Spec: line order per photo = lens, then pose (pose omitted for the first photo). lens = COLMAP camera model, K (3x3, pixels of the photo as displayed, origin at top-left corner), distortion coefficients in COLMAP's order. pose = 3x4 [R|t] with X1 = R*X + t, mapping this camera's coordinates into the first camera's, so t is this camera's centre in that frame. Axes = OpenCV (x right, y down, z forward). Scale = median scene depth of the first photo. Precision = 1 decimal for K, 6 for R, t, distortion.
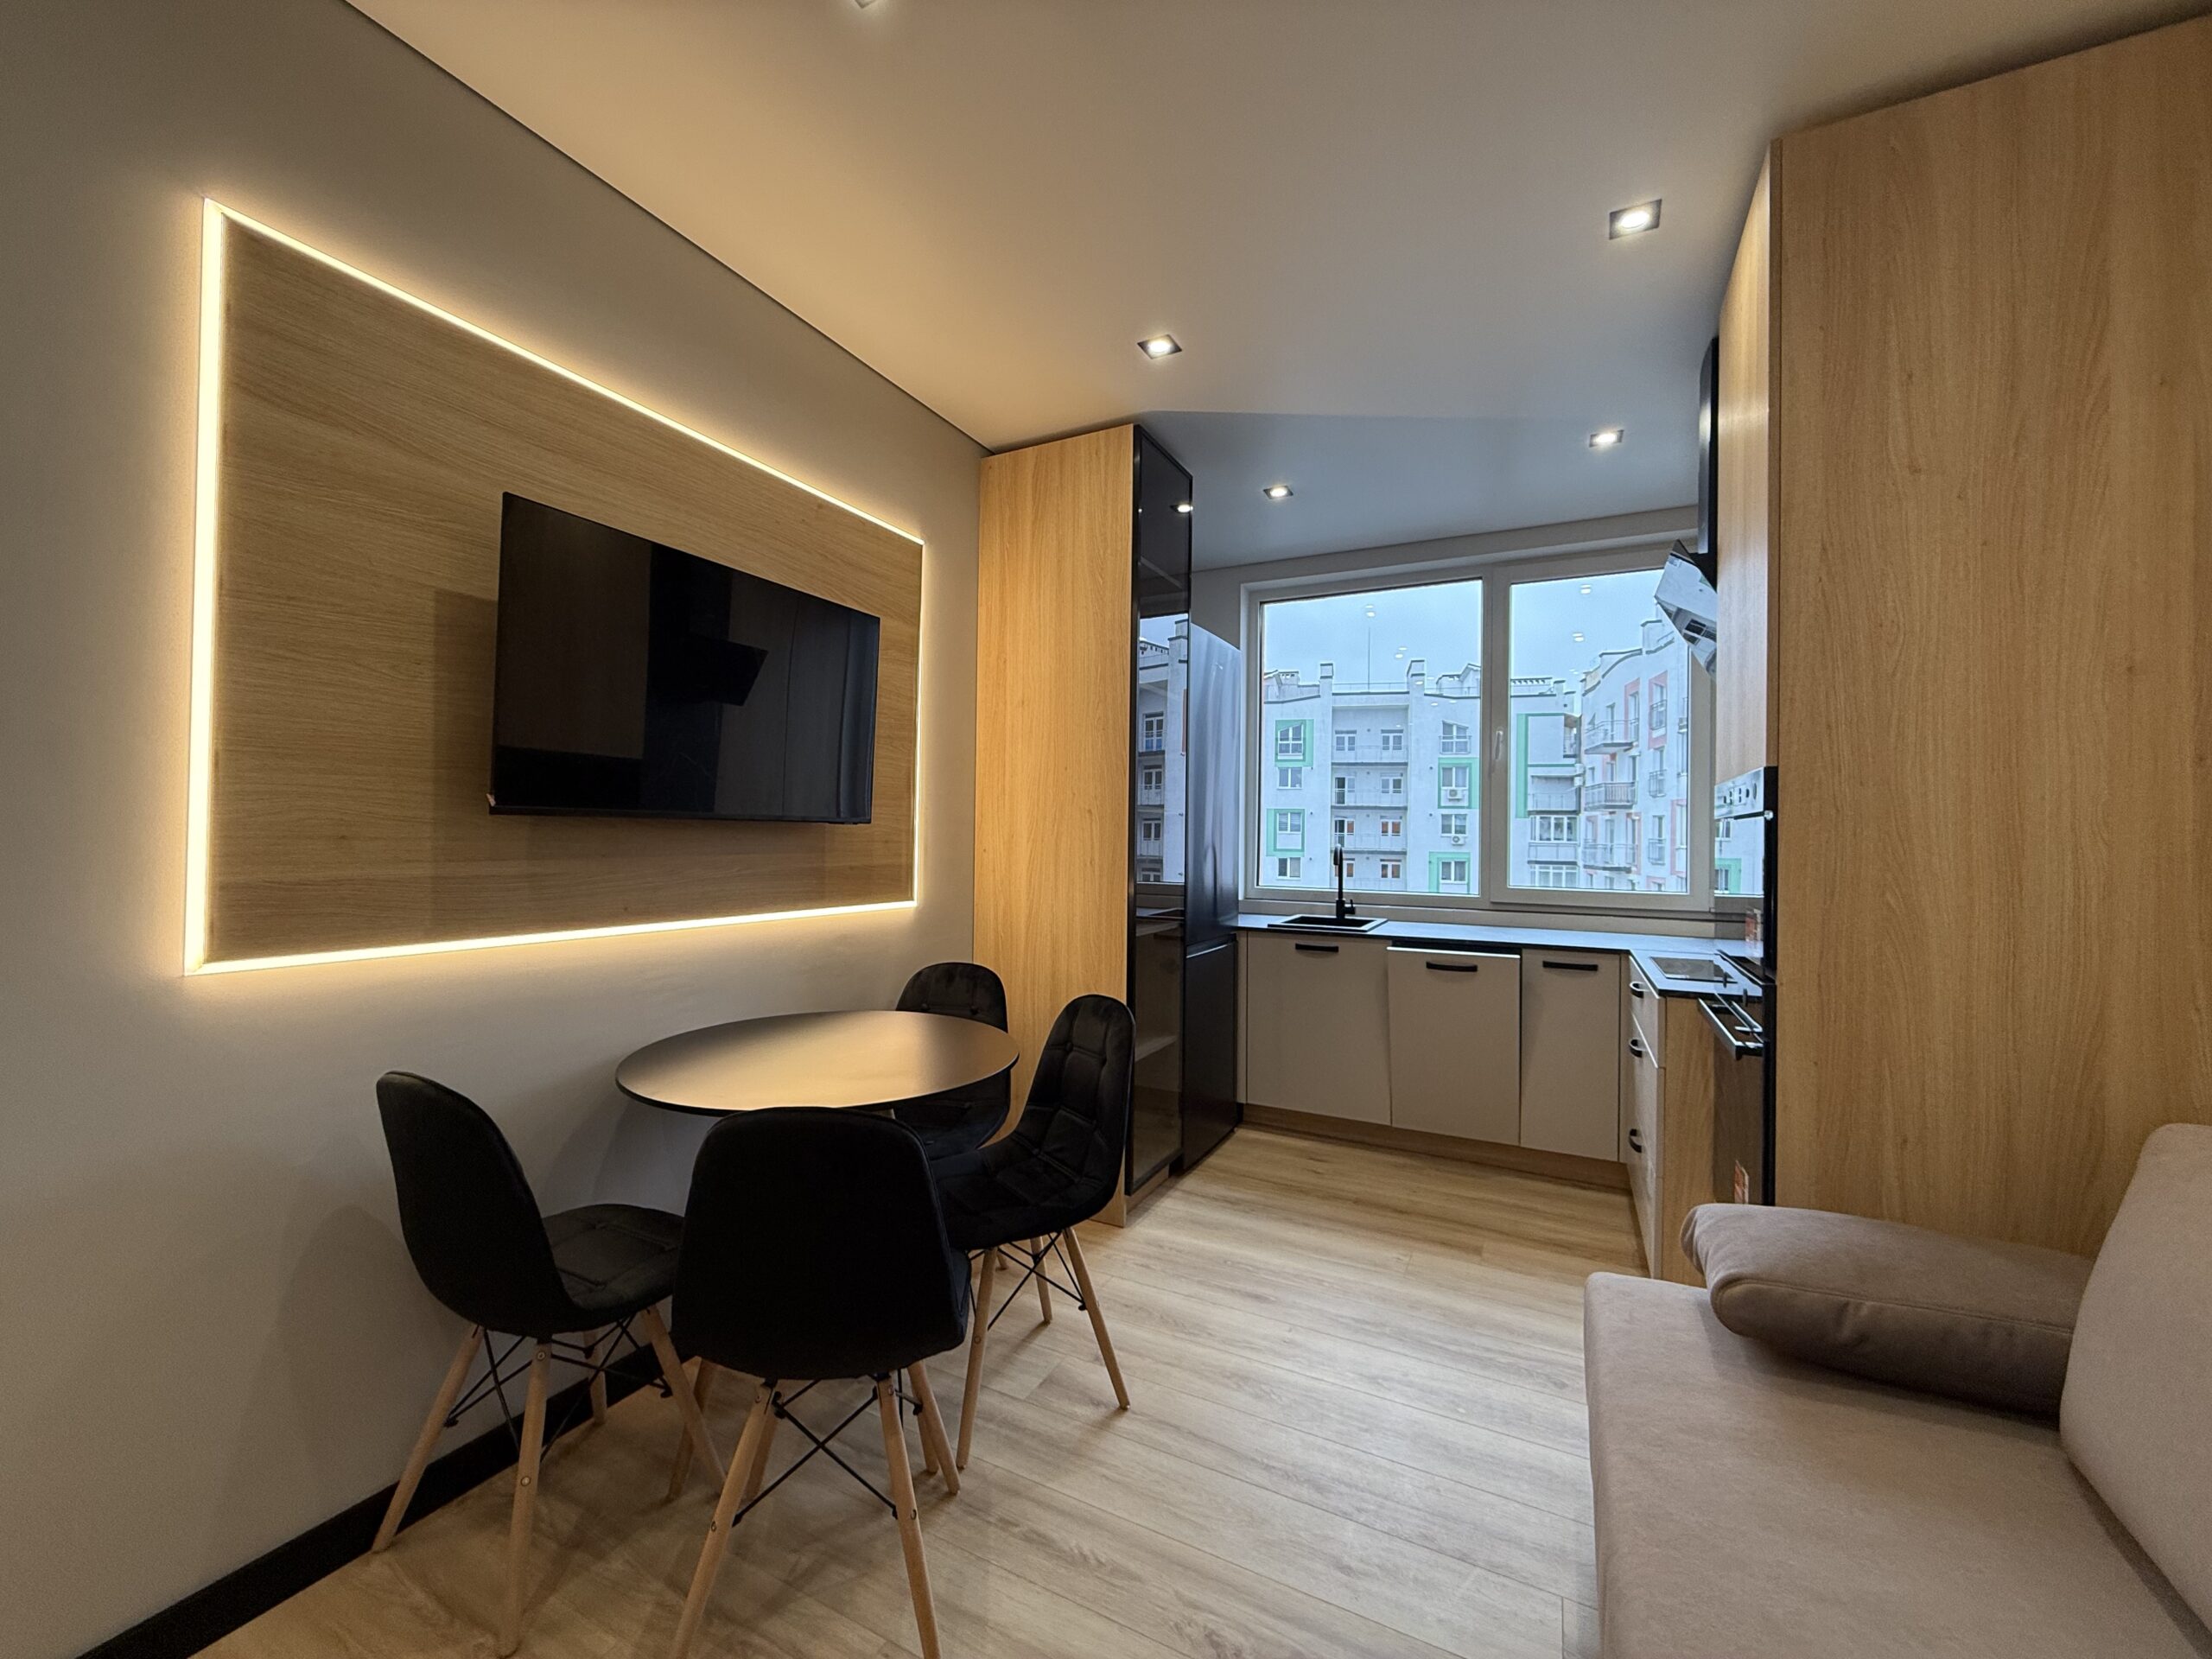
lens RADIAL K [[880.1, 0, 1097.7], [0, 880.1, 830.8], [0, 0, 1]] dist [-0.001699, 0.000225]
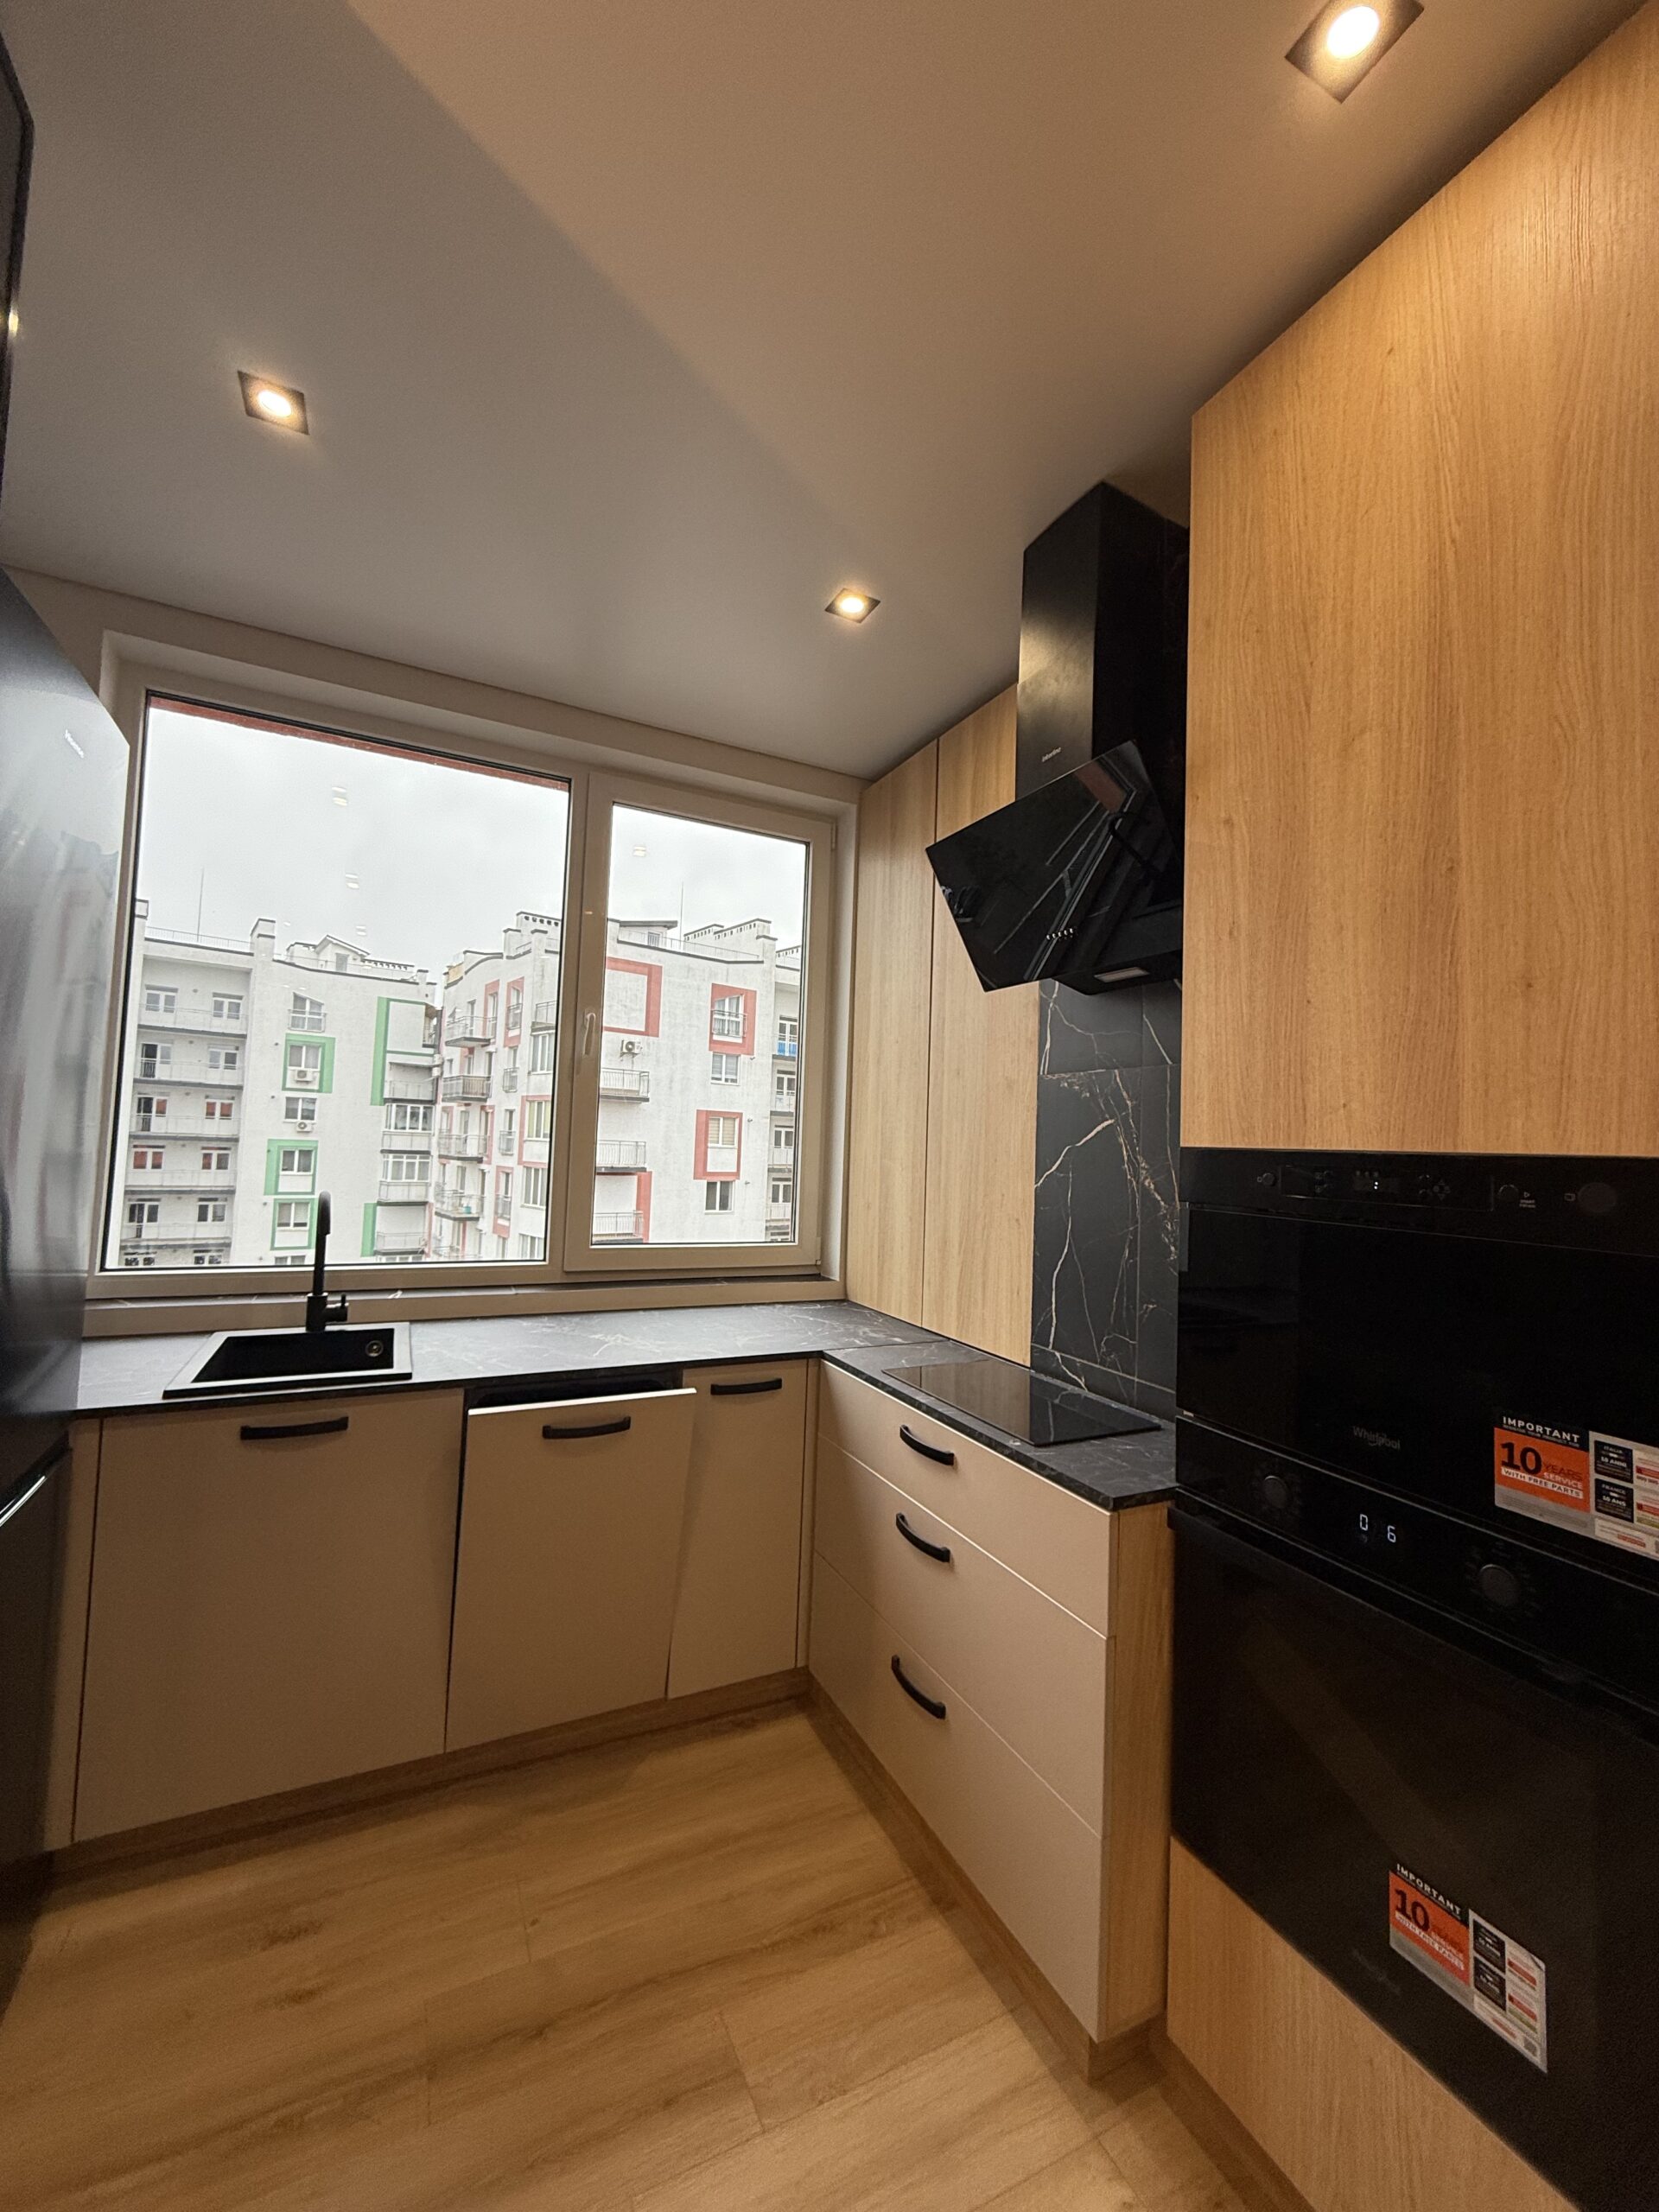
lens RADIAL K [[880.1, 0, 831.3], [0, 880.1, 1098.0], [0, 0, 1]] dist [-0.001699, 0.000225]
pose [[0.591555, 0.051425, 0.804623, 0.043266], [-0.033978, 0.998667, -0.038846, -0.040346], [-0.805548, -0.004360, 0.592514, 0.625509]]
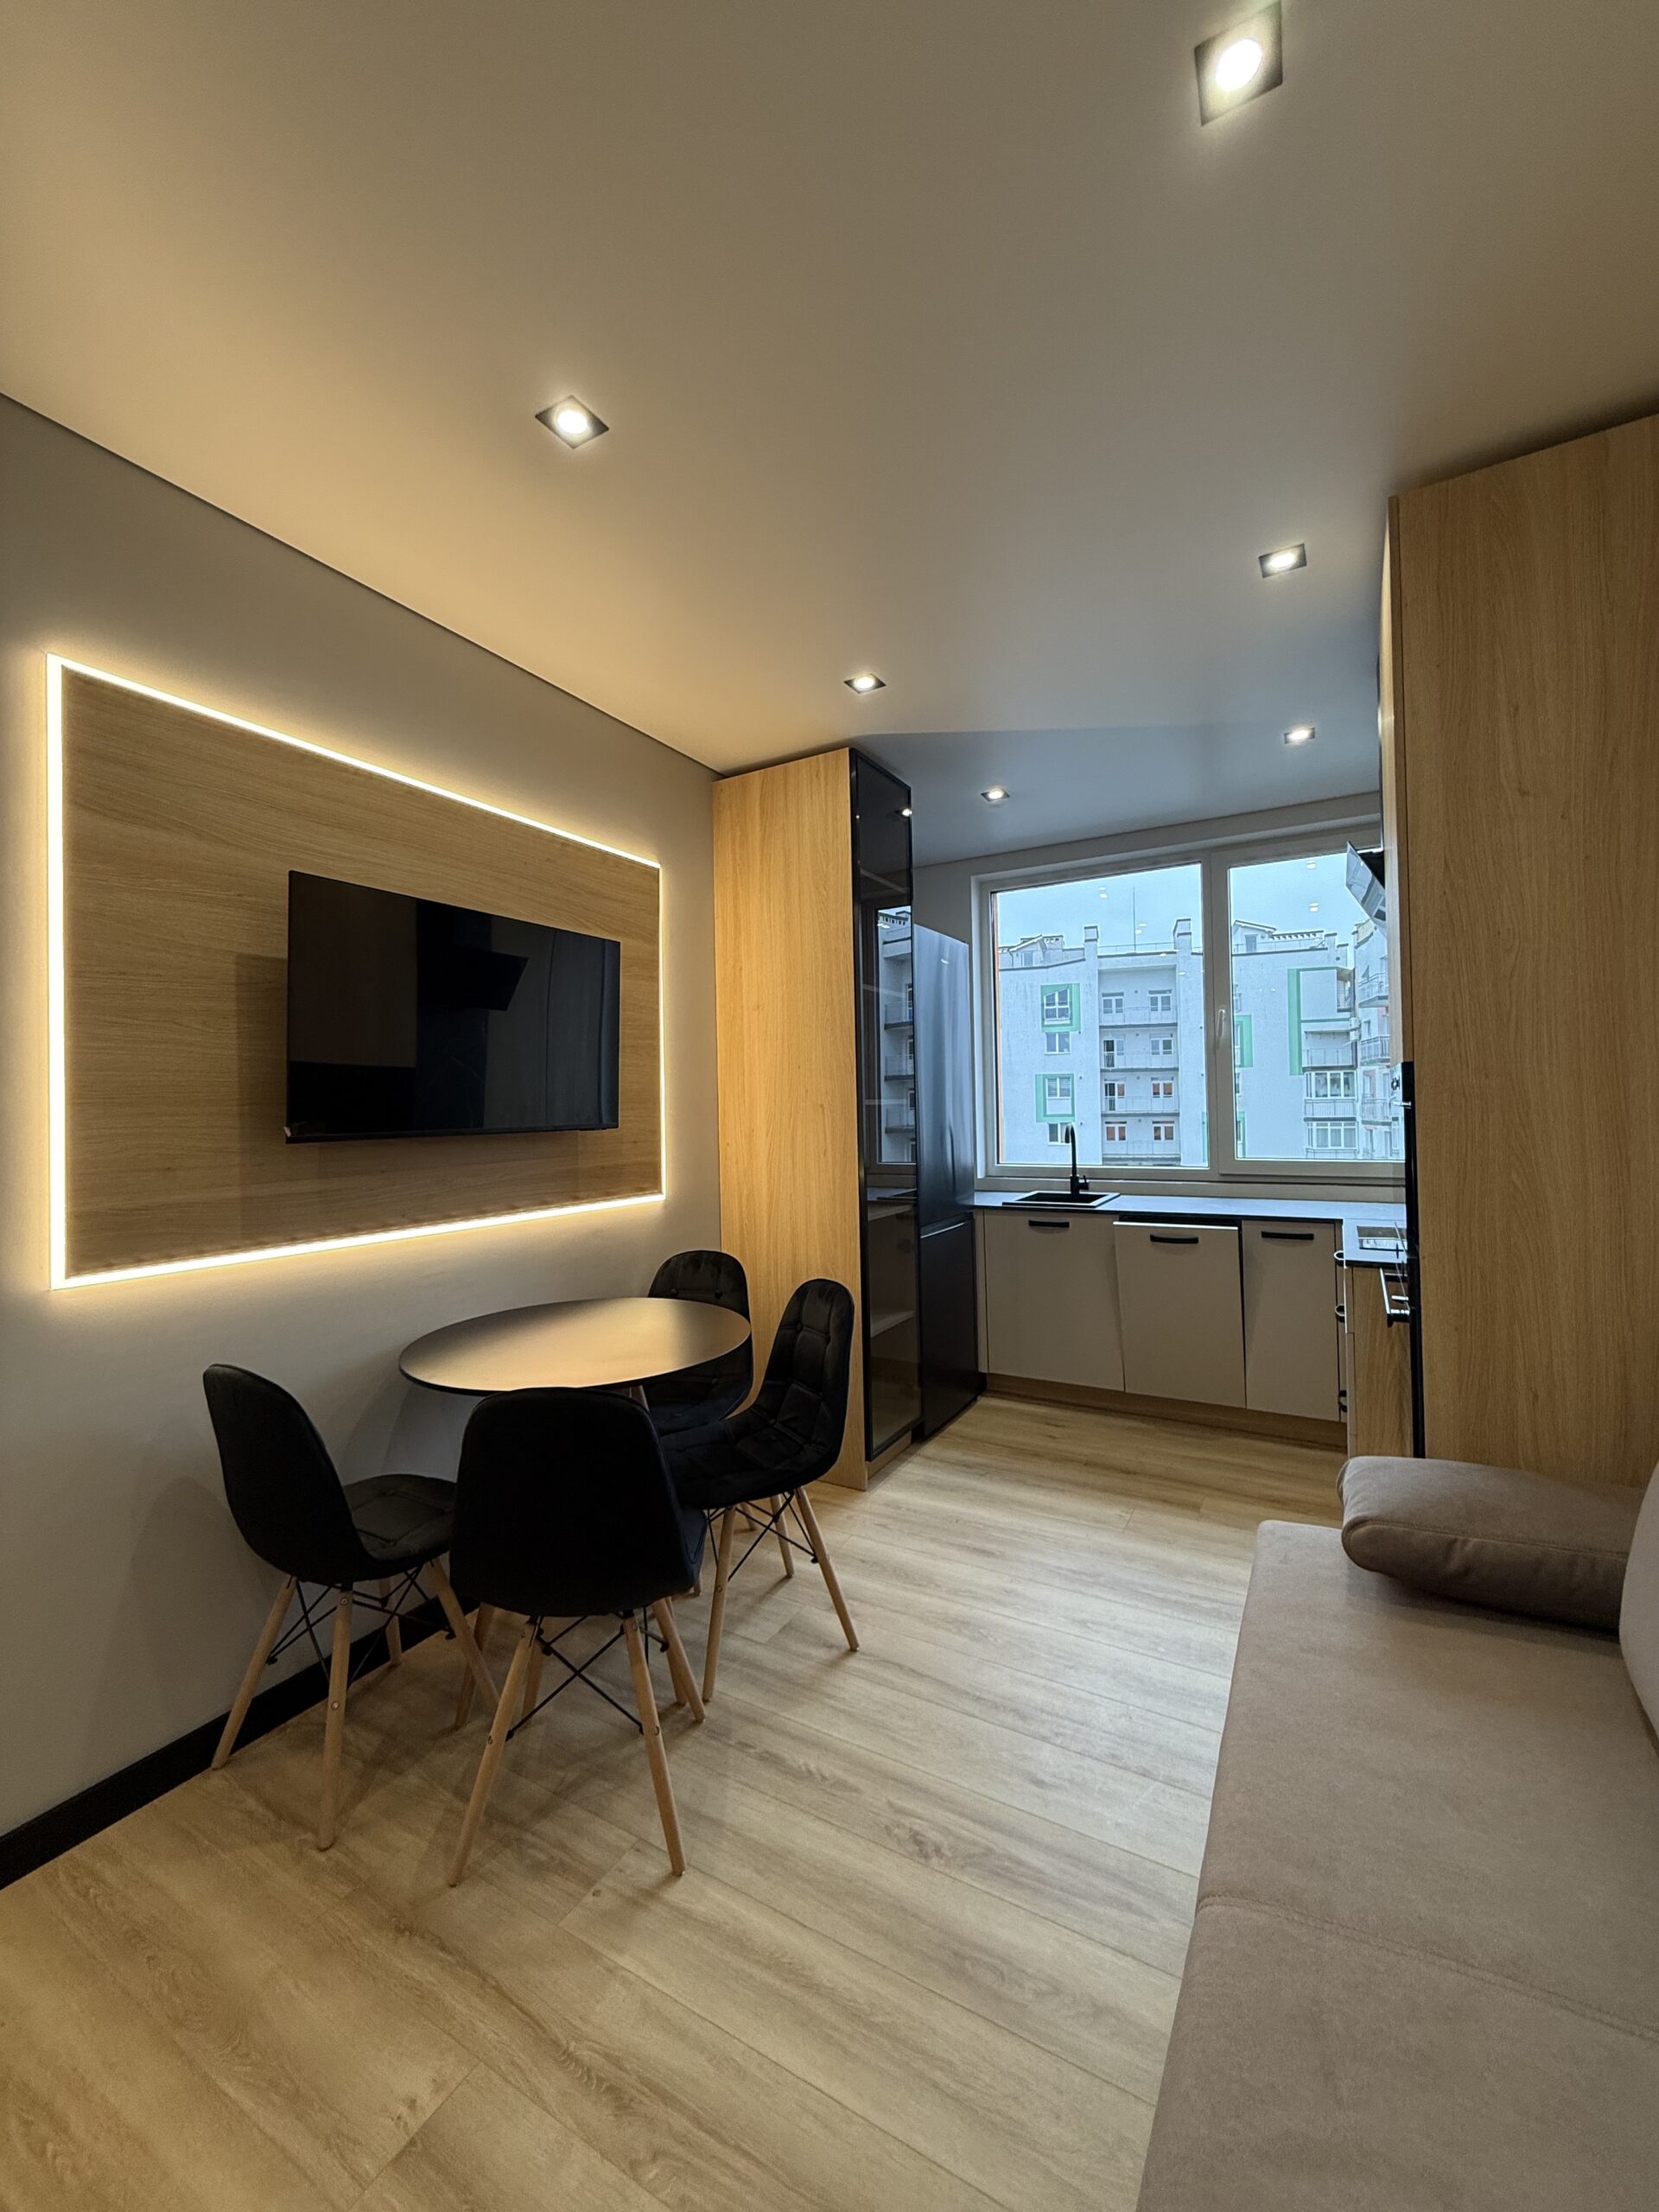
lens RADIAL K [[880.1, 0, 829.6], [0, 880.1, 1100.2], [0, 0, 1]] dist [-0.001699, 0.000225]
pose [[0.998486, -0.034286, -0.043002, 0.047311], [0.034197, 0.999411, -0.002814, -0.026088], [0.043074, 0.001339, 0.999071, -0.078895]]
